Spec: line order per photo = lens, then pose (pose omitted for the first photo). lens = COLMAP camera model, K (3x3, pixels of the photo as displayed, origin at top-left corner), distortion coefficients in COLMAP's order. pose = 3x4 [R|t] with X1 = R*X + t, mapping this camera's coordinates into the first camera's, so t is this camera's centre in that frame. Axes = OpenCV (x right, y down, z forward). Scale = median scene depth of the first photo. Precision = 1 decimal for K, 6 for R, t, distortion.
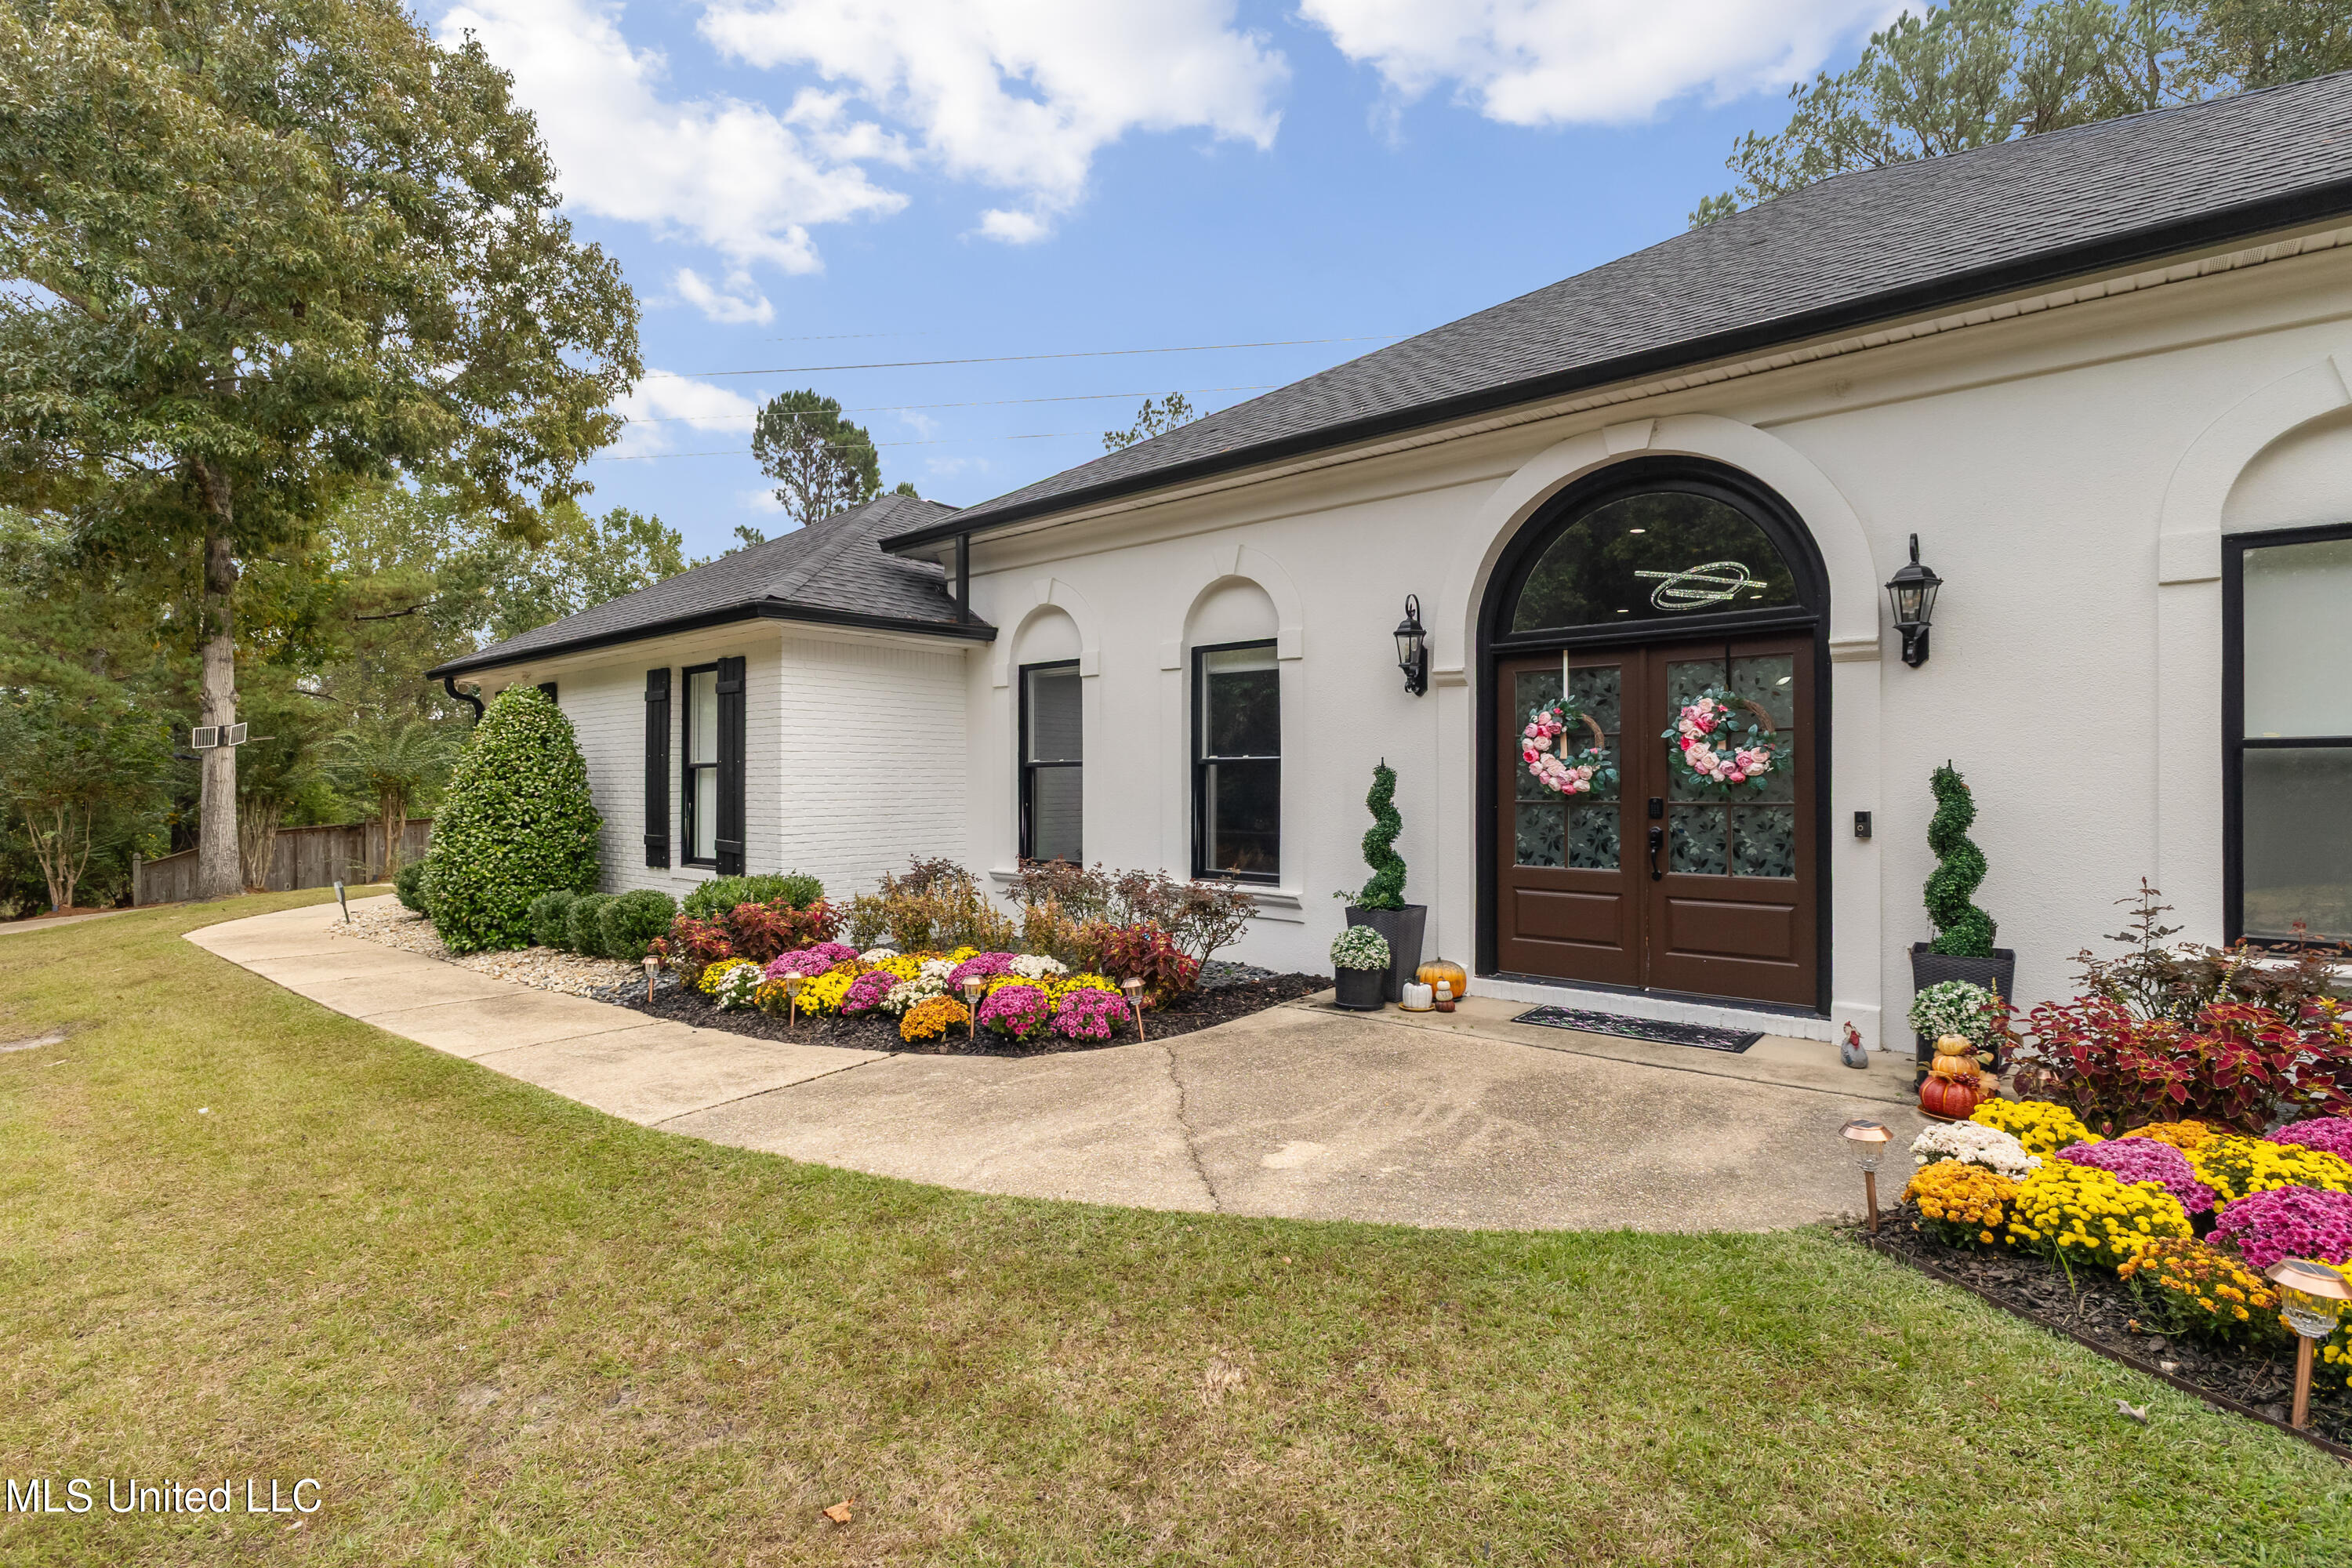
lens RADIAL K [[1093.0, 0, 1183.1], [0, 1093.0, 787.6], [0, 0, 1]] dist [-0.008774, -0.000615]
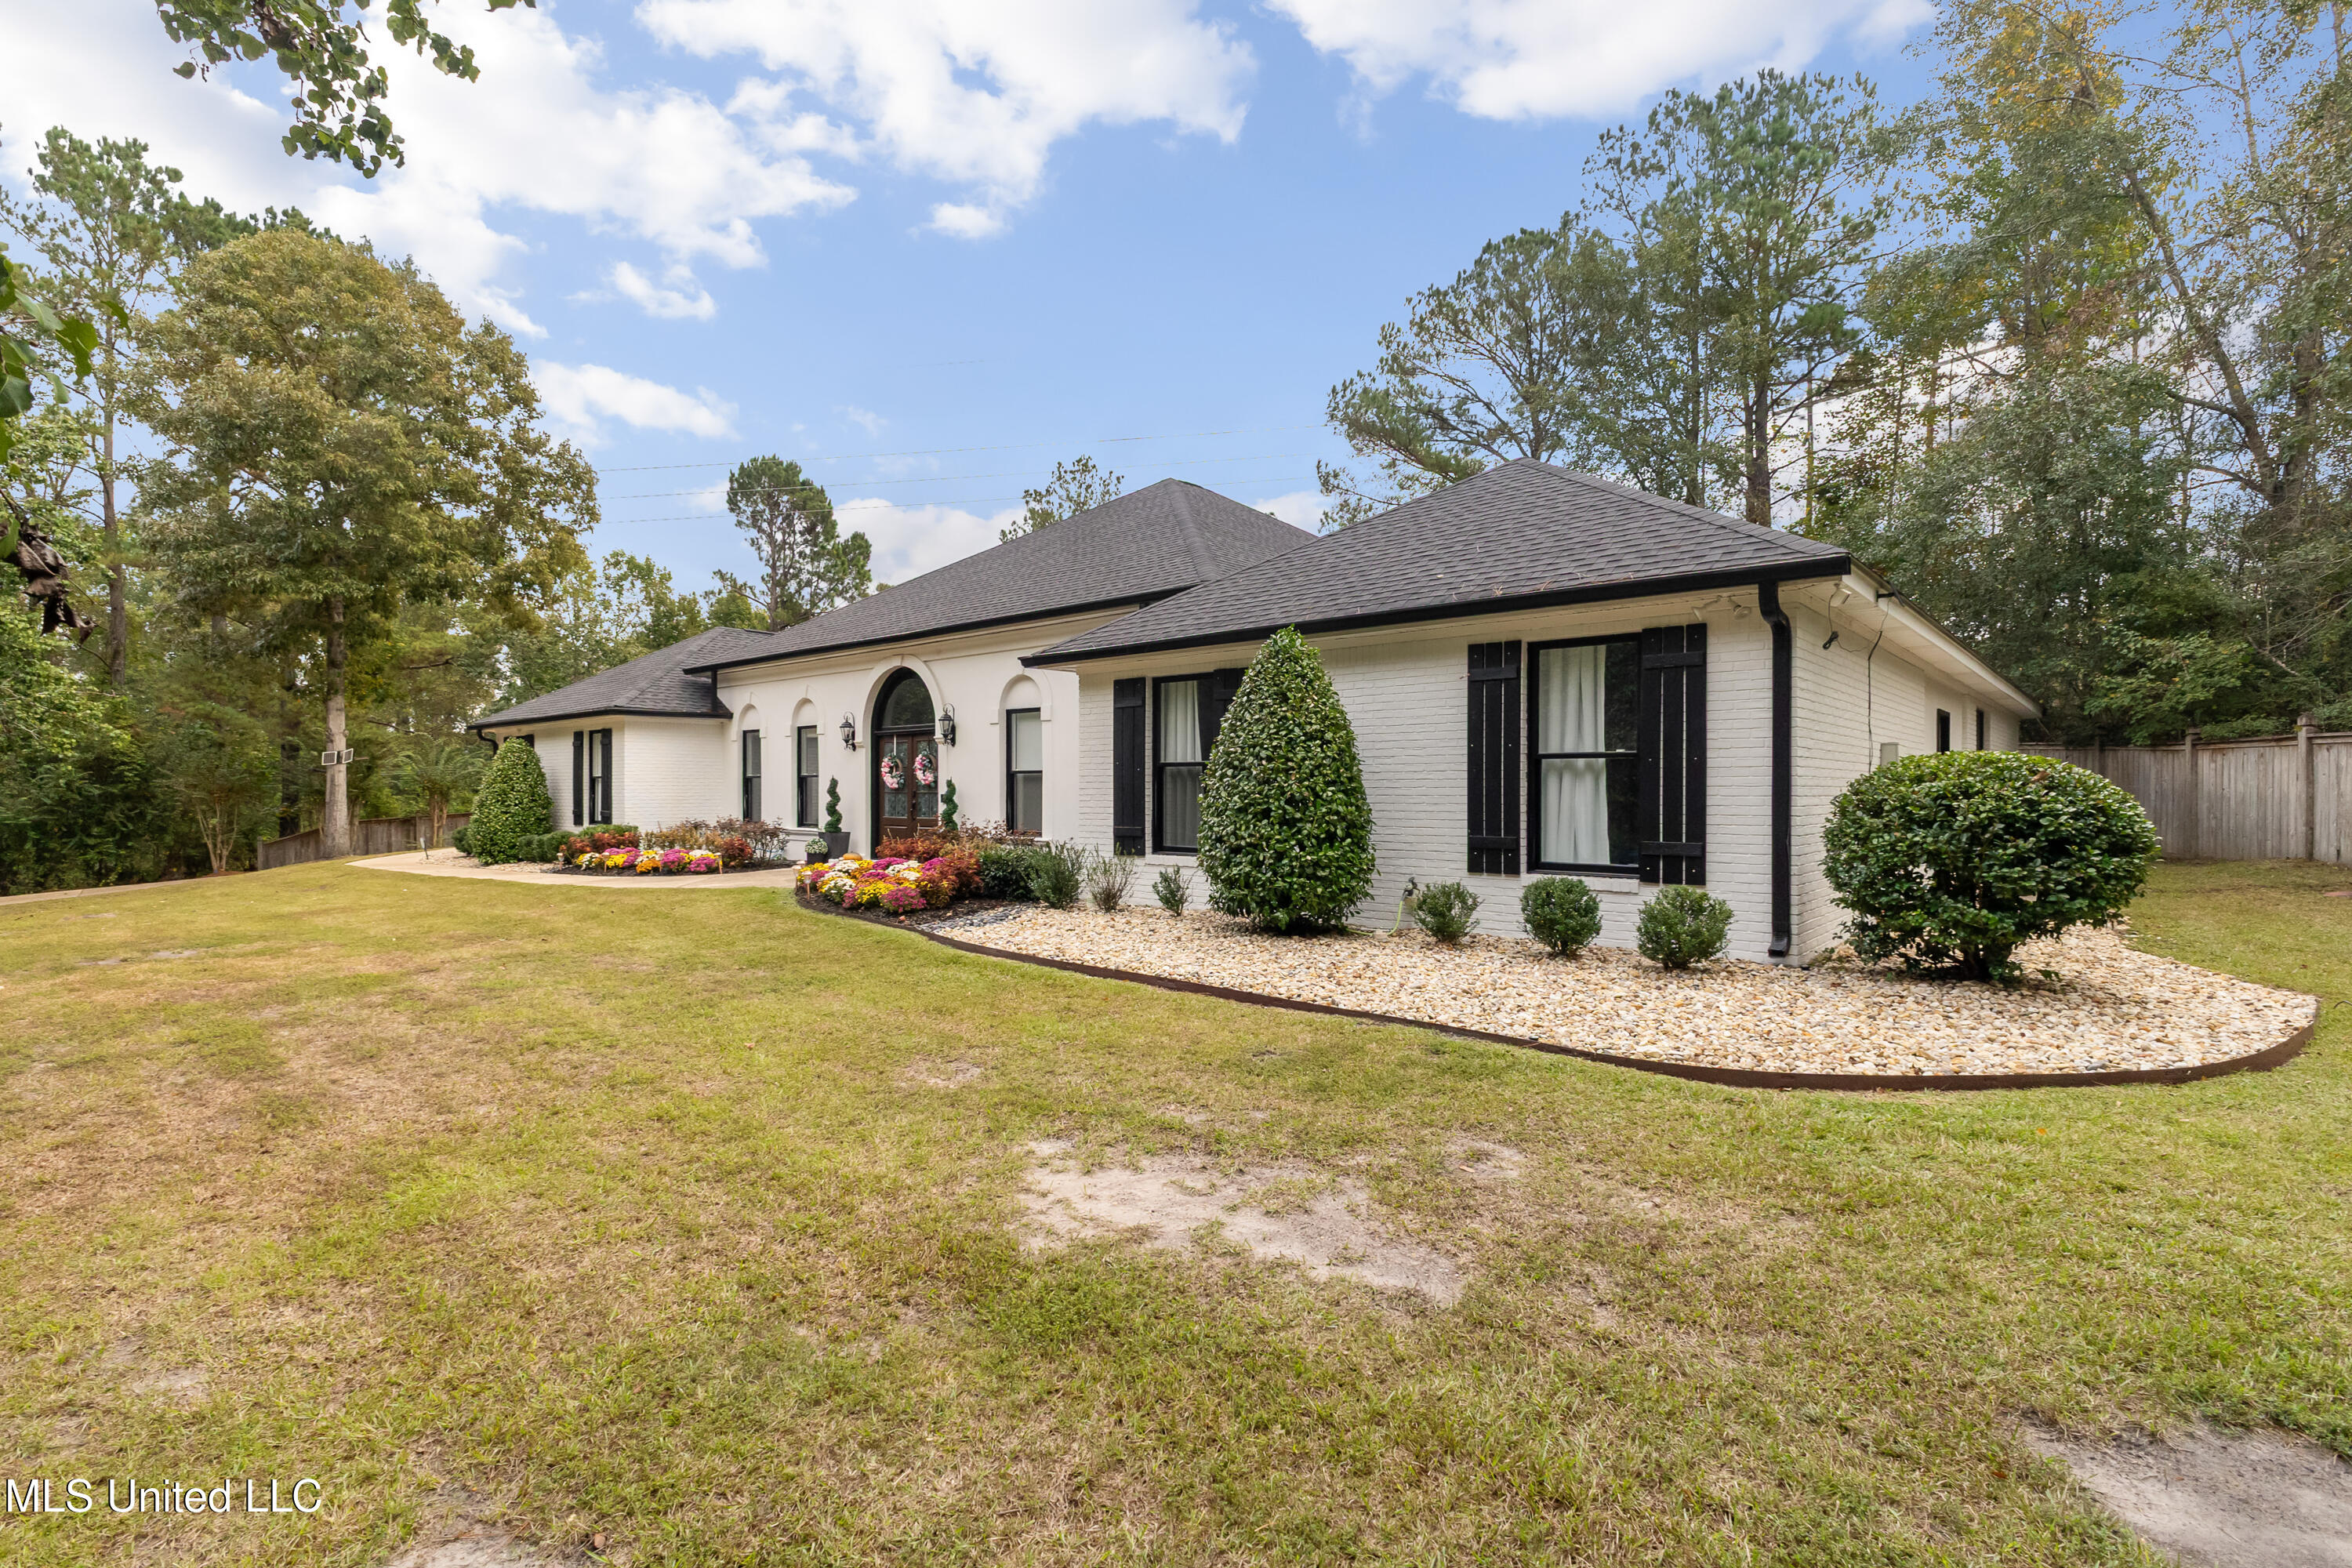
lens RADIAL K [[1093.0, 0, 1176.1], [0, 1093.0, 812.9], [0, 0, 1]] dist [-0.008774, -0.000615]
pose [[0.999833, 0.002379, -0.018131, 1.055561], [-0.002101, 0.999881, 0.015310, 0.021480], [0.018166, -0.015269, 0.999718, -1.610246]]
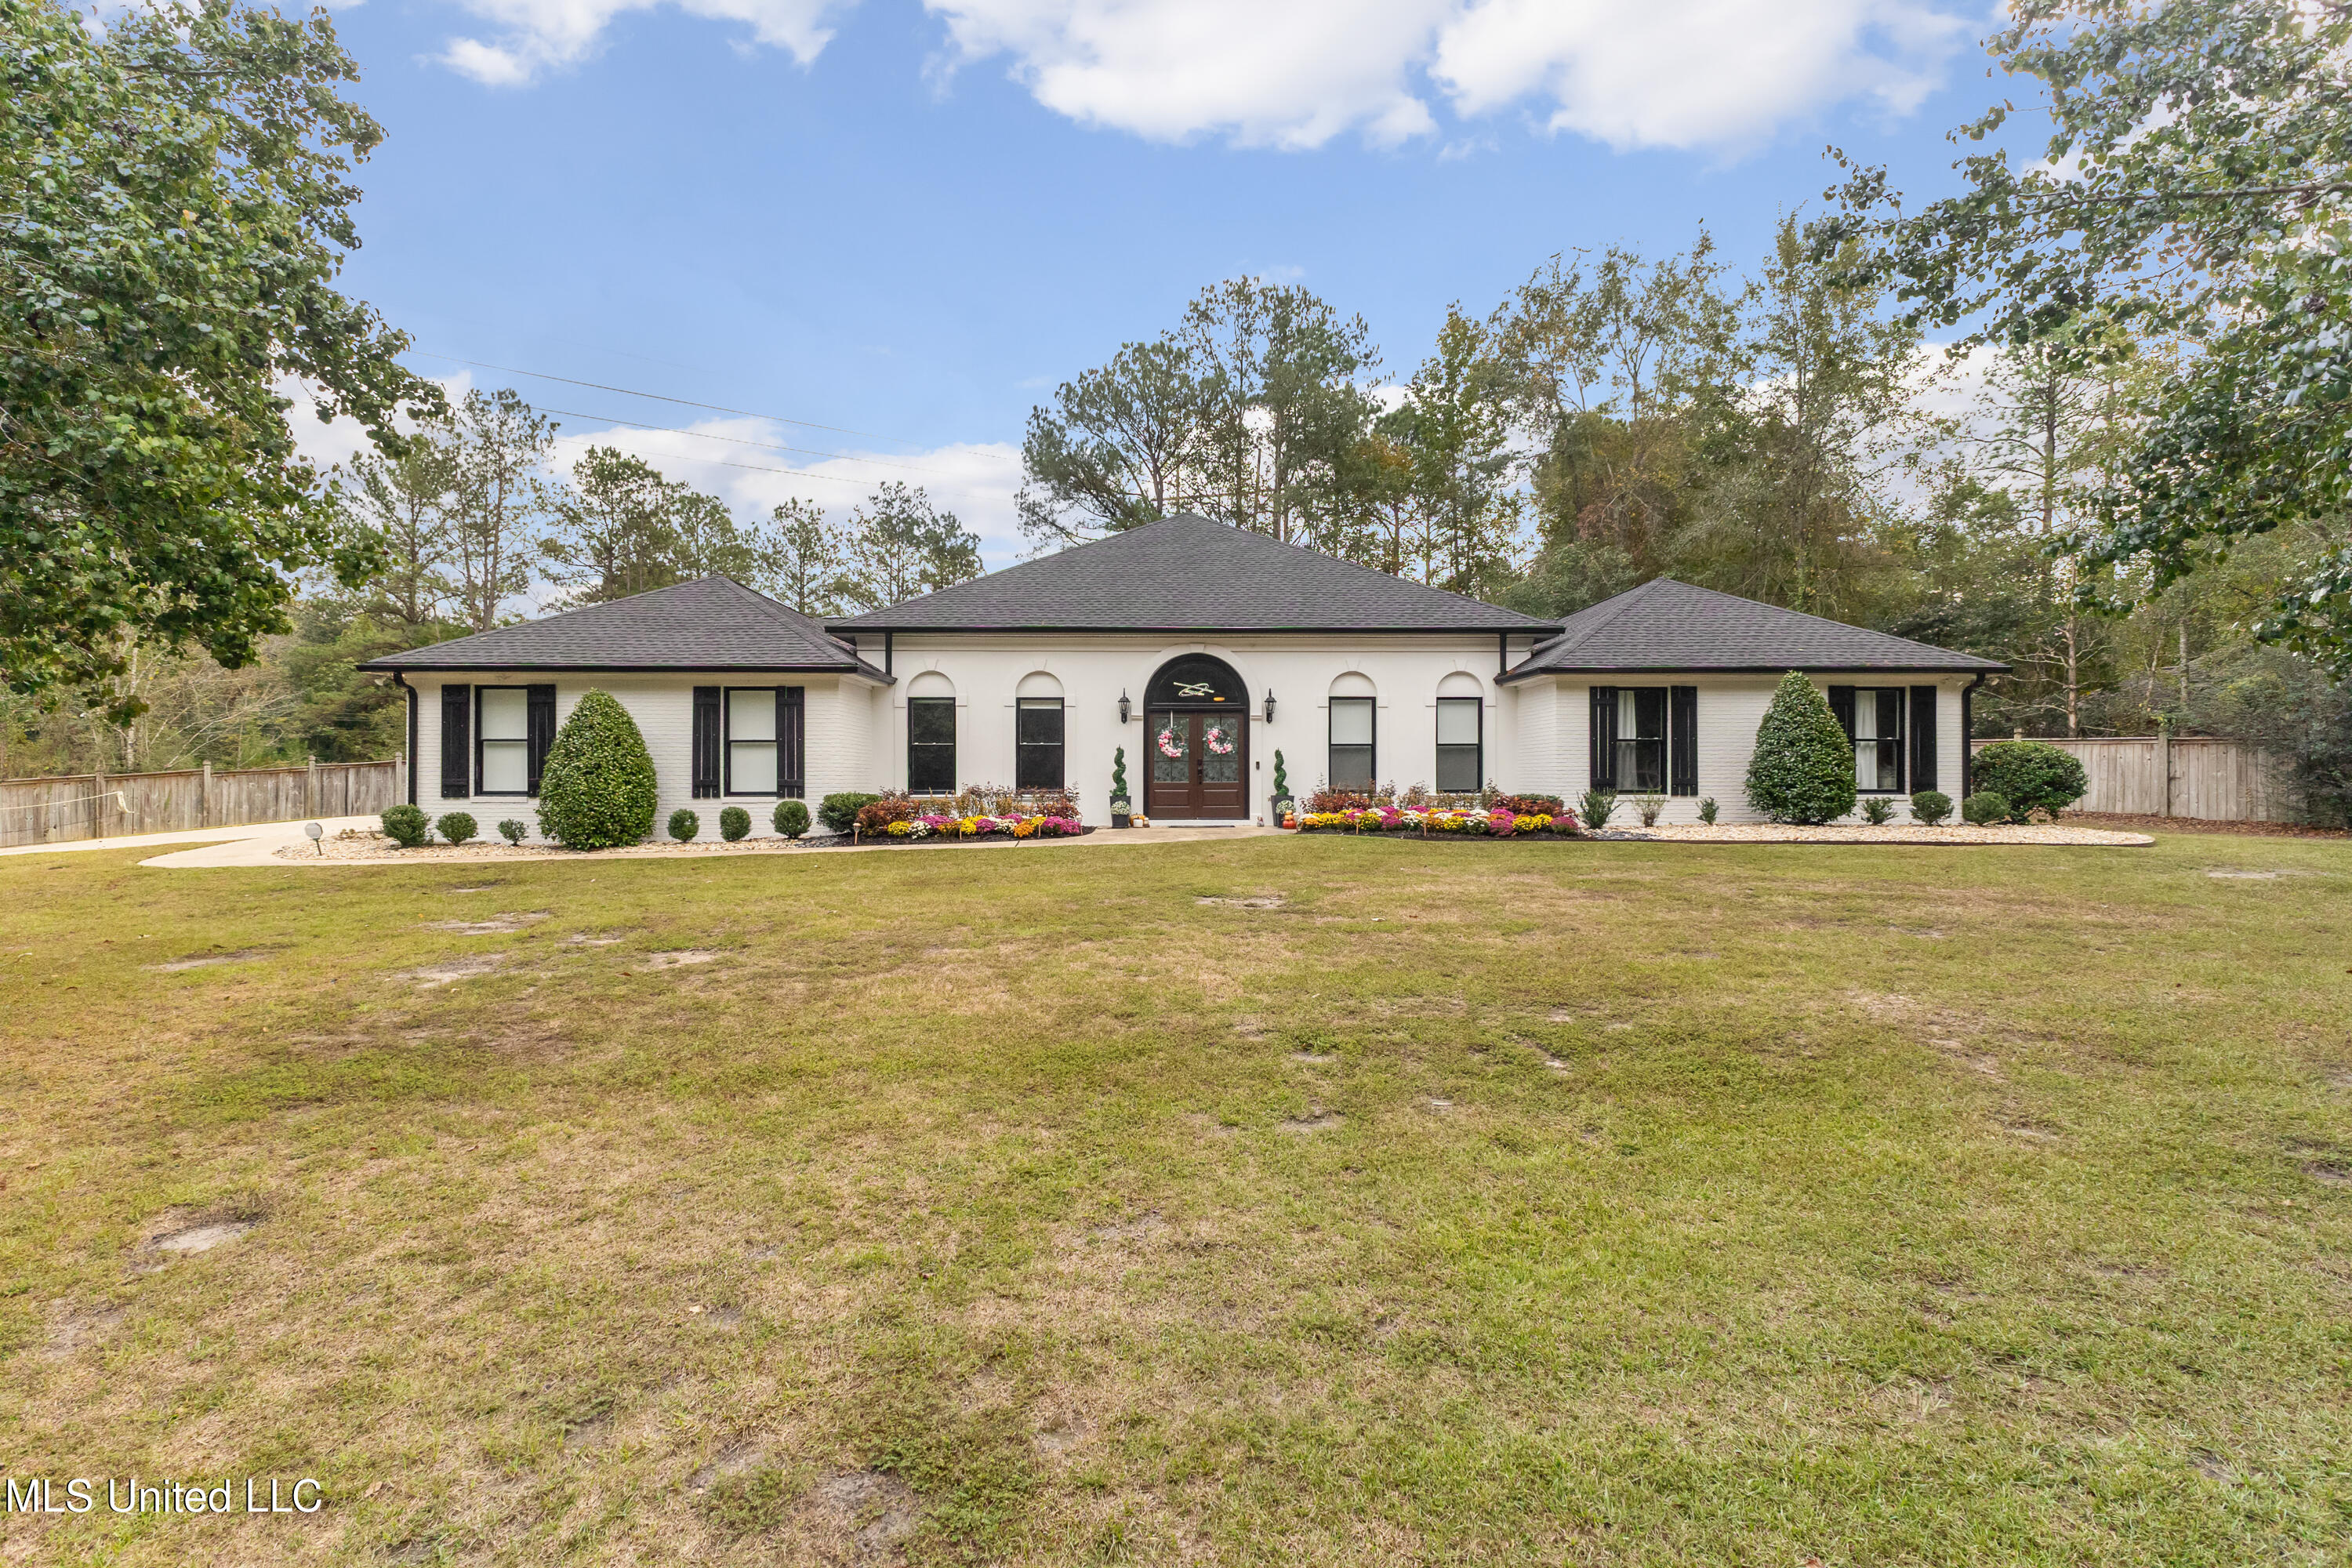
lens RADIAL K [[1019.3, 0, 1175.5], [0, 1019.3, 771.2], [0, 0, 1]] dist [0.012971, -0.000630]
pose [[0.770565, 0.005756, 0.637336, -1.430865], [0.000435, 0.999954, -0.009557, 0.069660], [-0.637362, 0.007642, 0.770527, -1.186578]]
